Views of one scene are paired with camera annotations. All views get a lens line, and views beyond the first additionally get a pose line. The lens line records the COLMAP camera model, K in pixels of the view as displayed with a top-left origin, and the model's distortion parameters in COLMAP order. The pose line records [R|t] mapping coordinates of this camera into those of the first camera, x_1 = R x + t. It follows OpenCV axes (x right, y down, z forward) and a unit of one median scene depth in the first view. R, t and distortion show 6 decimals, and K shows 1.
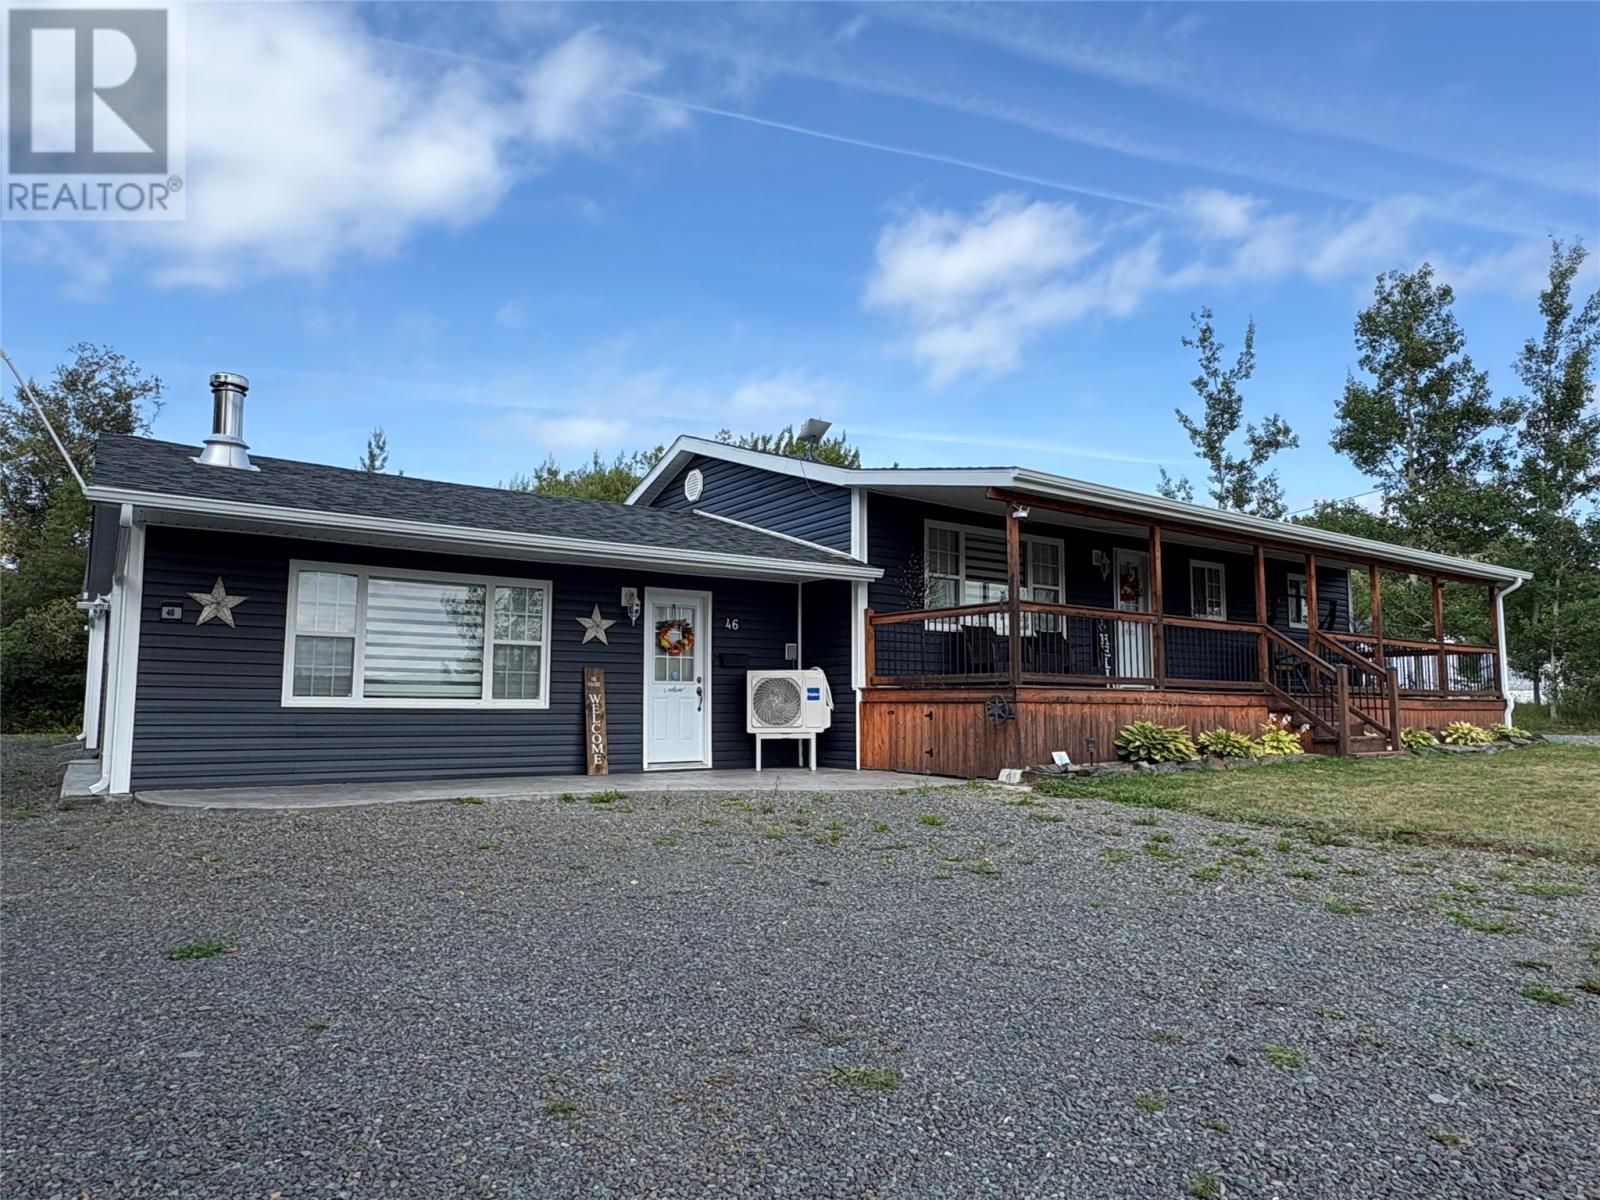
lens RADIAL K [[1011.6, 0, 794.0], [0, 1011.6, 595.2], [0, 0, 1]] dist [-0.004773, 0.001903]
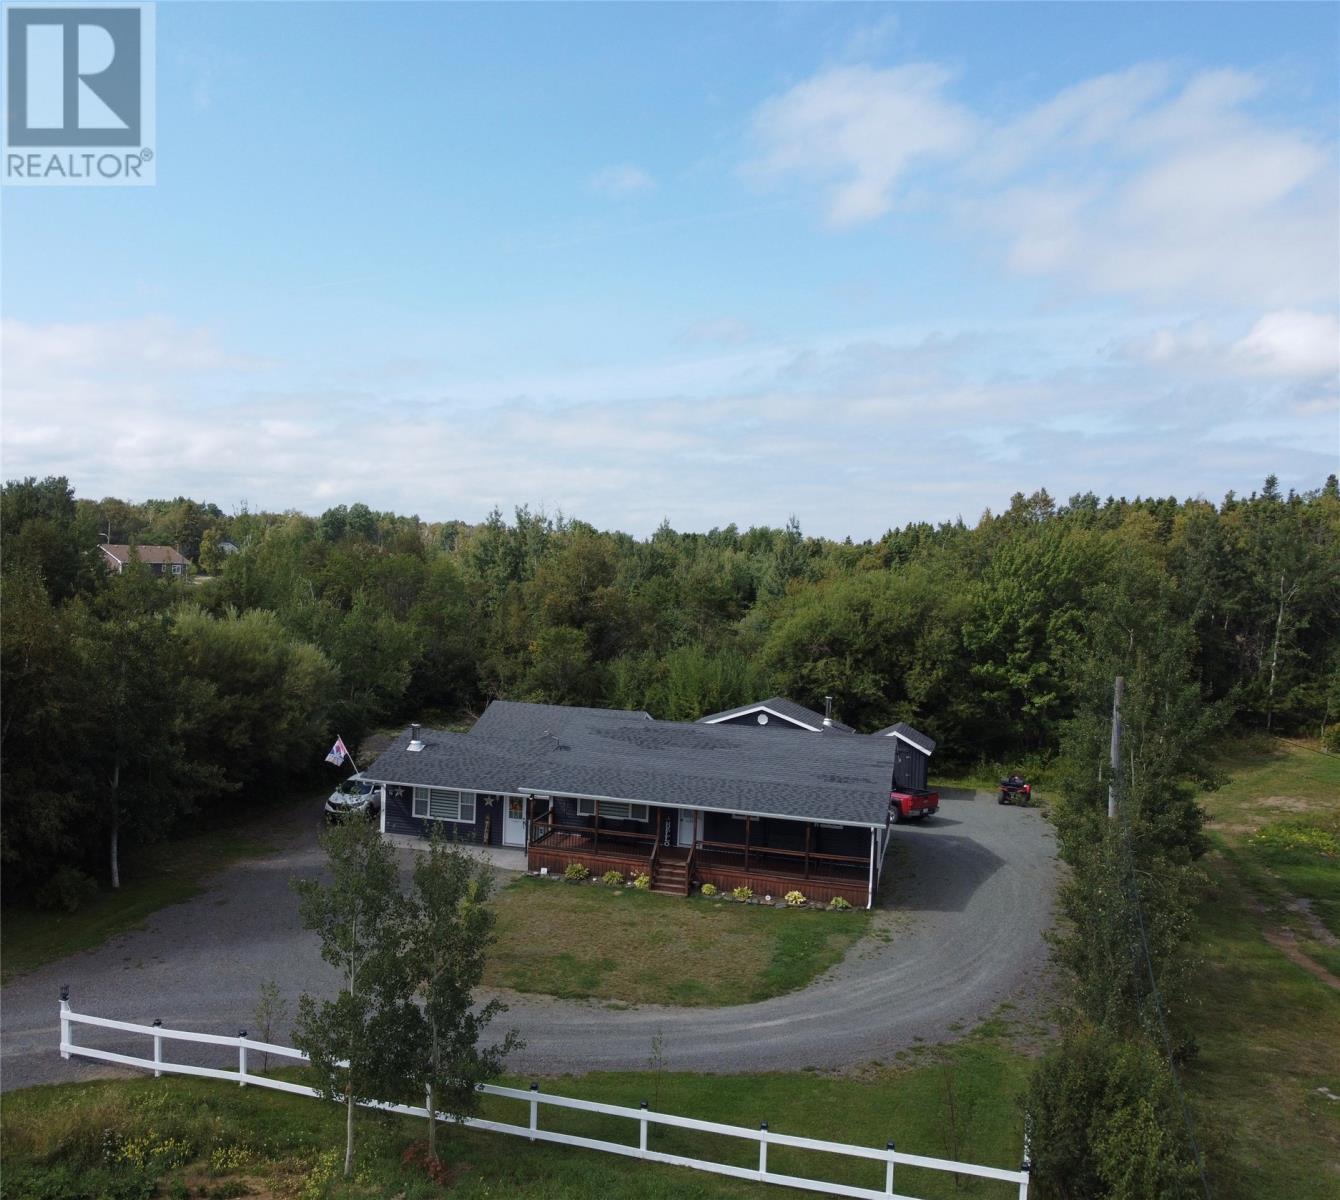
lens RADIAL K [[1218.0, 0, 541.7], [0, 1218.0, 601.4], [0, 0, 1]] dist [-0.004630, -0.014618]
pose [[0.600556, 0.044941, -0.798319, 3.000351], [0.058499, 0.993274, 0.099924, -0.986100], [0.797440, -0.106711, 0.593888, -1.153570]]
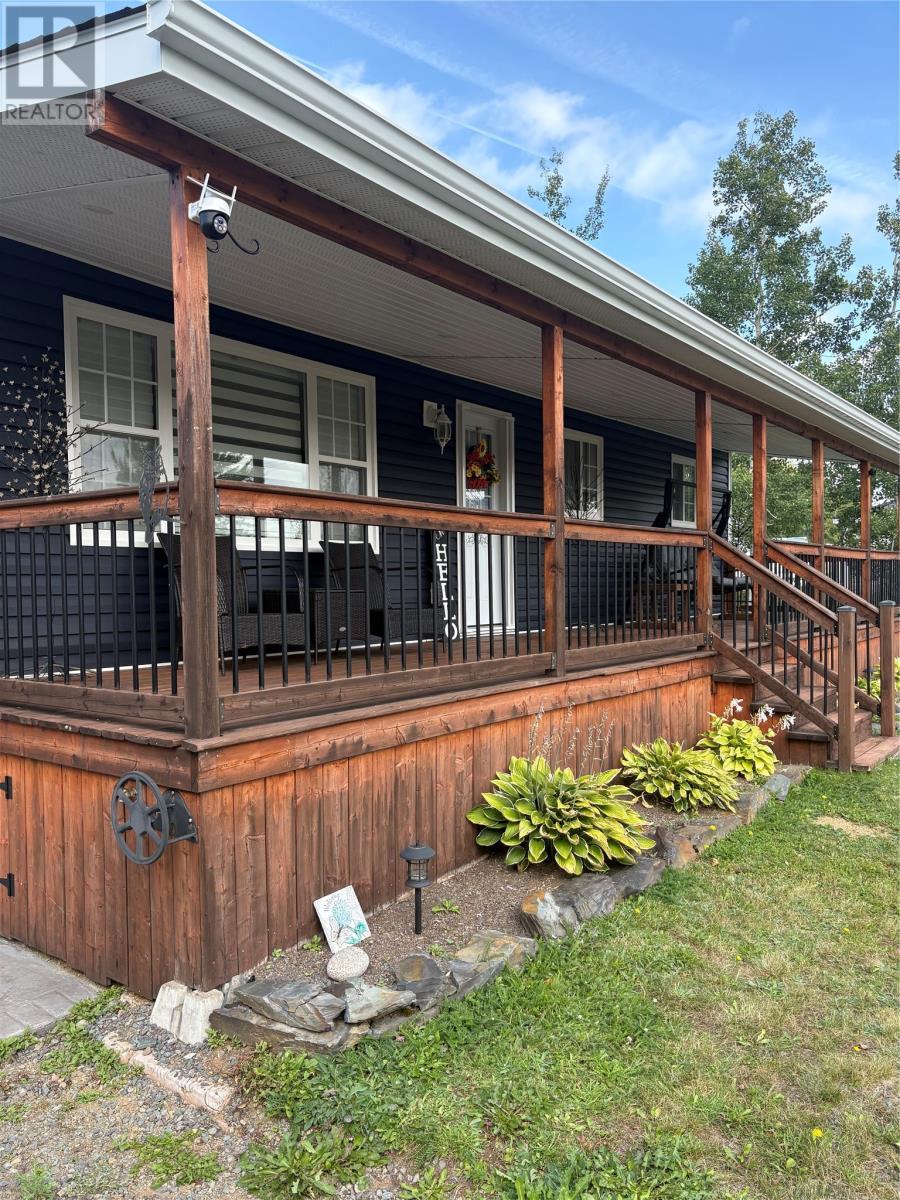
lens RADIAL K [[911.6, 0, 450.0], [0, 911.6, 600.0], [0, 0, 1]] dist [-0.000266, -0.008928]
pose [[0.949235, -0.024967, 0.313576, 0.172617], [-0.015095, 0.992082, 0.124684, 0.004908], [-0.314206, -0.123087, 0.941342, 0.590224]]
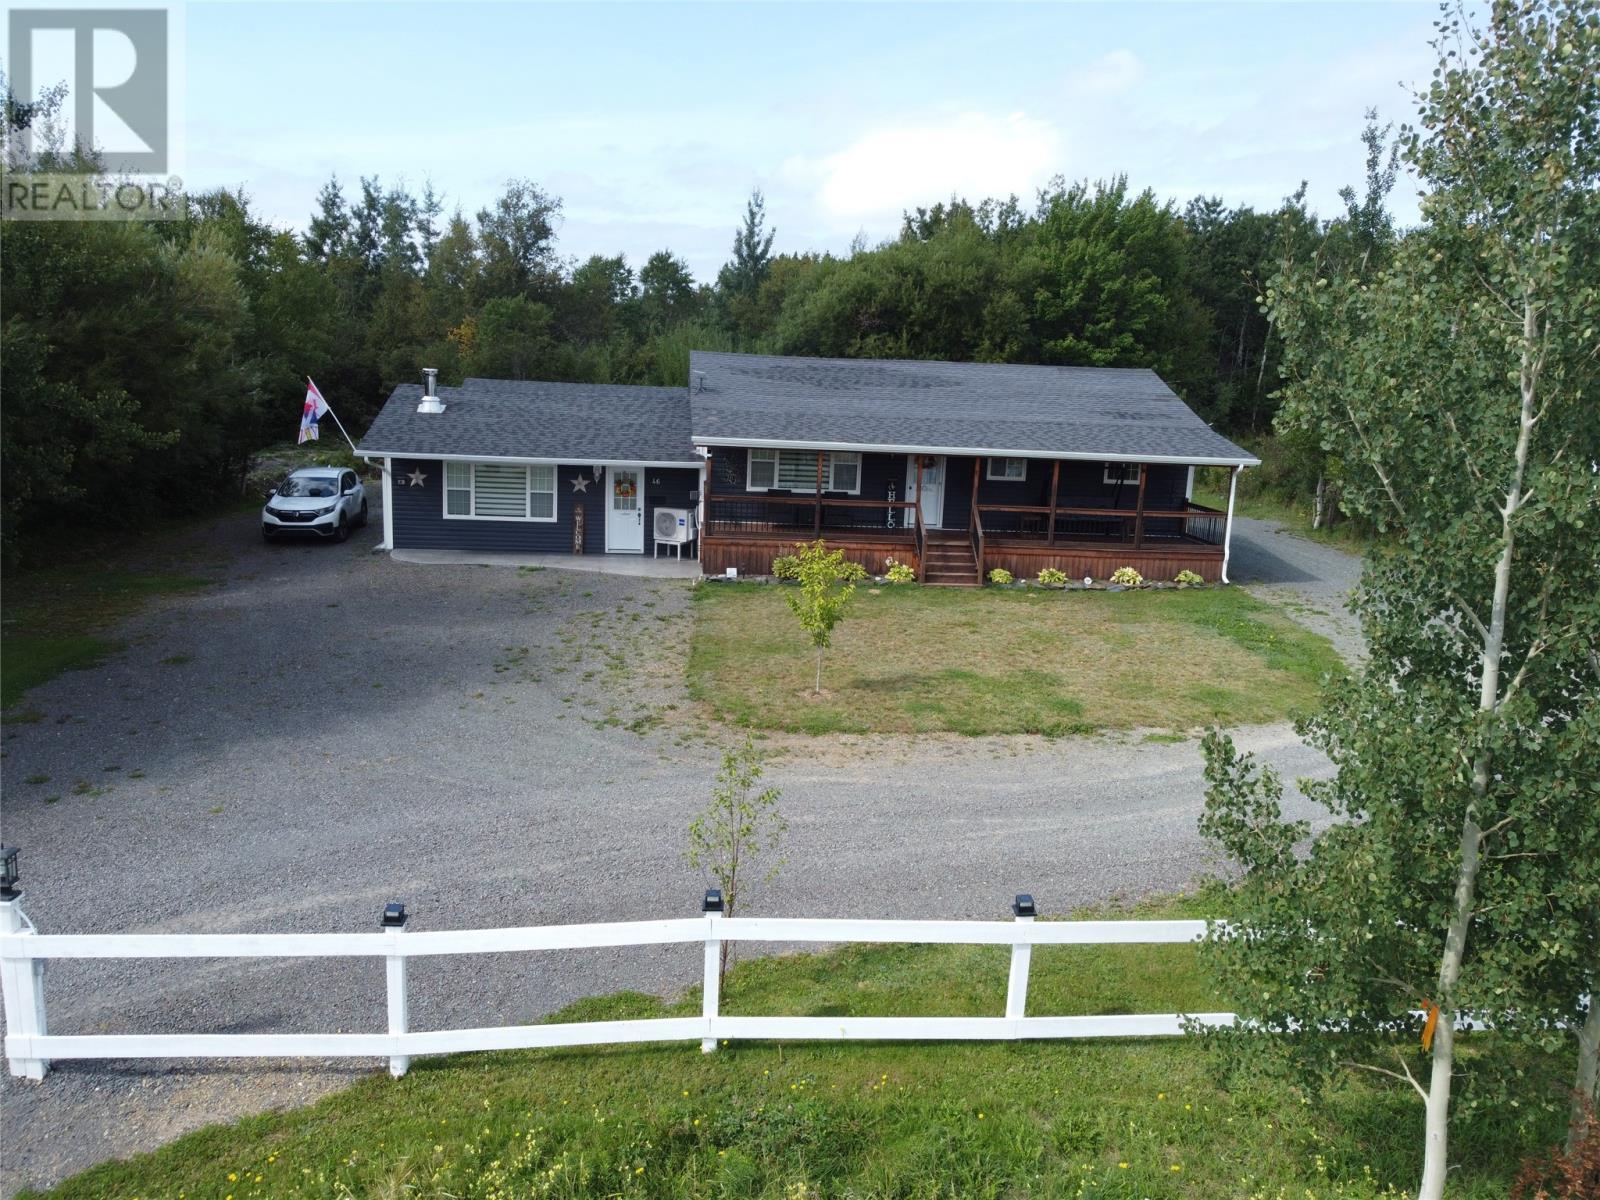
lens RADIAL K [[1215.5, 0, 797.9], [0, 1215.5, 585.2], [0, 0, 1]] dist [-0.000266, -0.008928]
pose [[0.872192, 0.115434, -0.475349, 1.362303], [0.016441, 0.964291, 0.264336, -0.407661], [0.488888, -0.238367, 0.839149, -0.903223]]
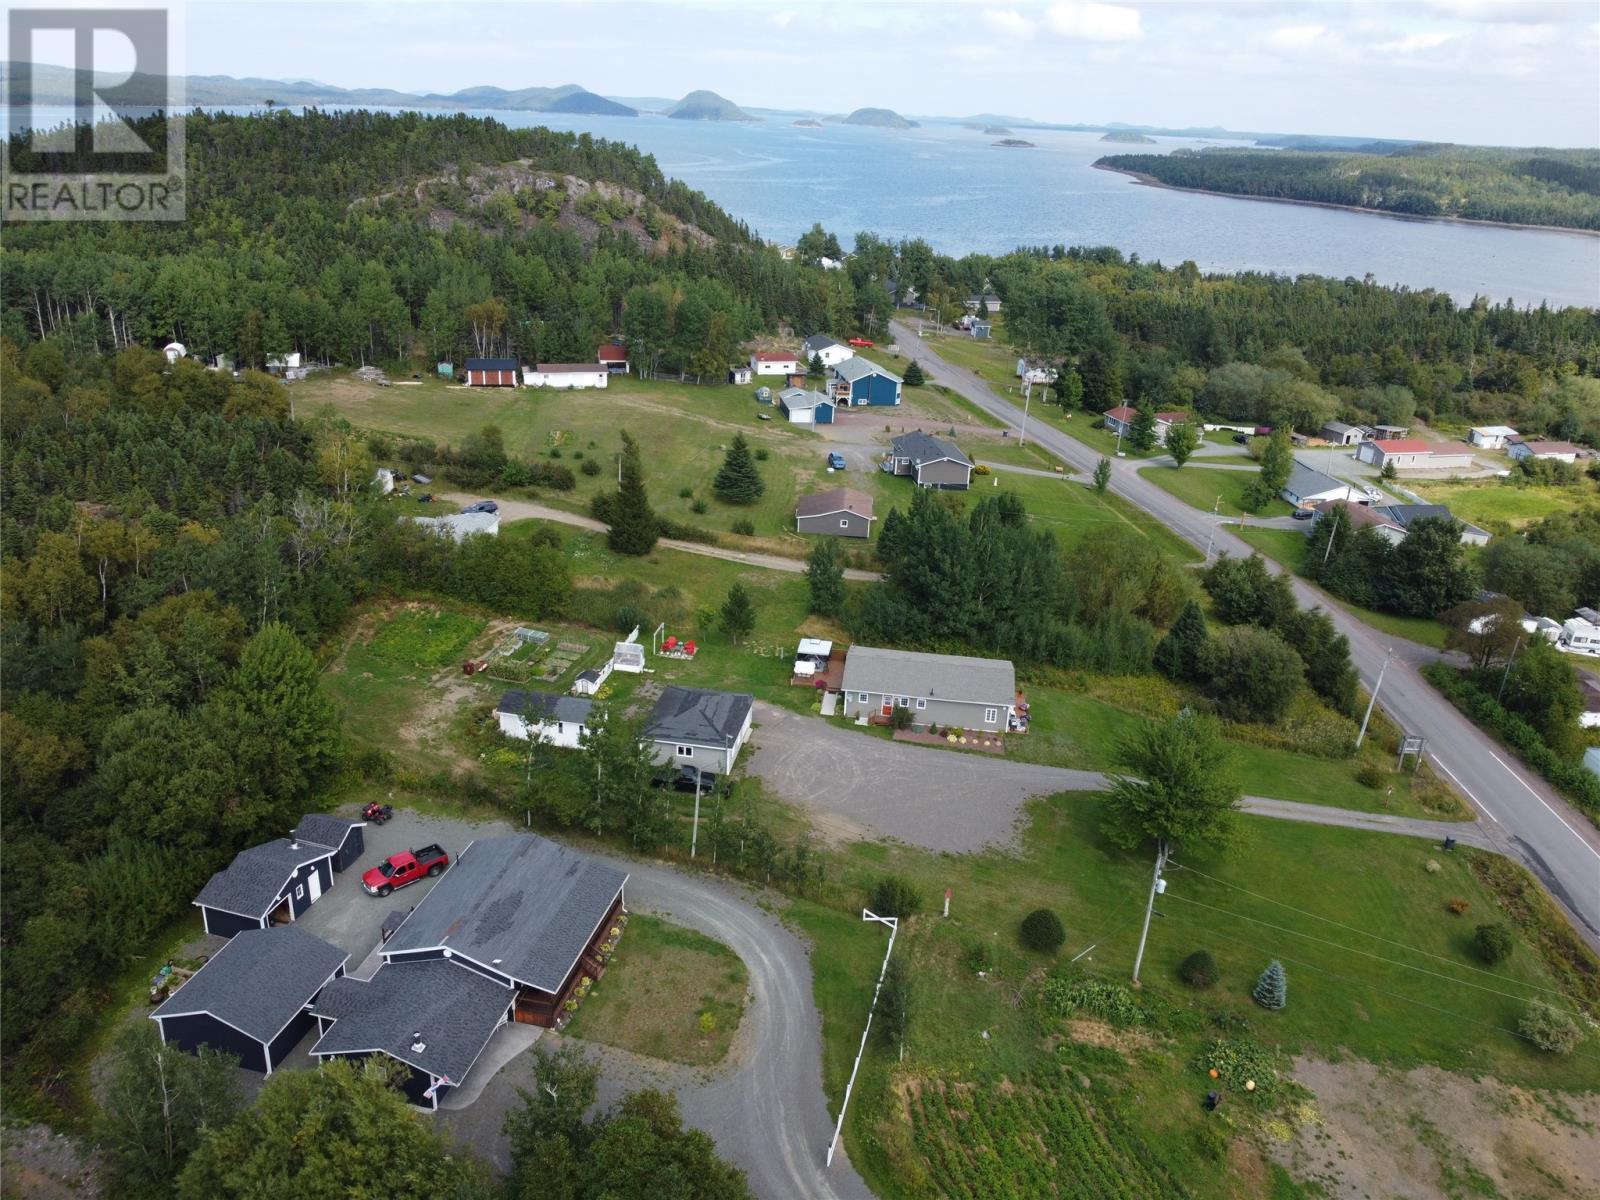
lens RADIAL K [[1215.5, 0, 797.9], [0, 1215.5, 585.2], [0, 0, 1]] dist [-0.000266, -0.008928]
pose [[0.736897, -0.218549, 0.639702, -2.283923], [-0.119140, 0.889499, 0.441132, -4.585965], [-0.665423, -0.401283, 0.629431, -2.861844]]
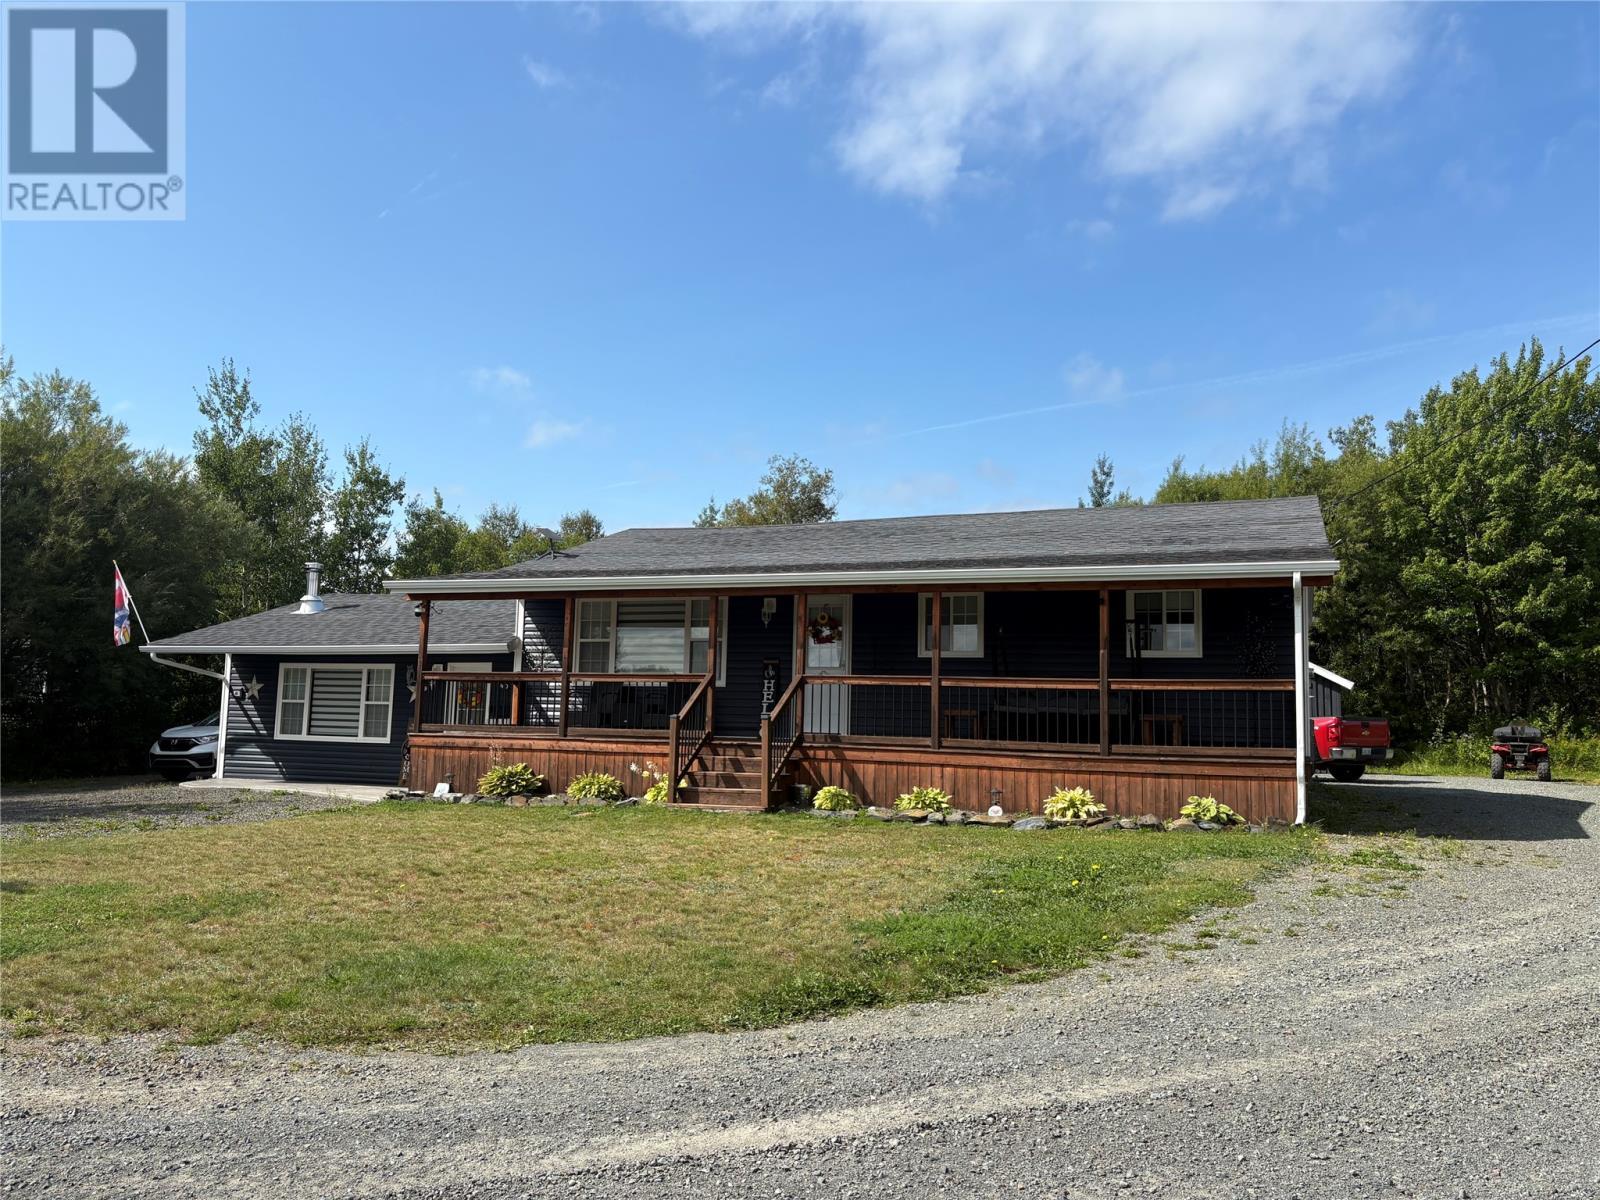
lens RADIAL K [[1206.7, 0, 802.8], [0, 1206.7, 594.5], [0, 0, 1]] dist [0.049322, -0.053567]
pose [[0.558755, -0.080115, -0.825454, 1.626407], [0.073950, 0.996171, -0.046627, 0.012952], [0.826029, -0.034990, 0.562540, 0.426067]]
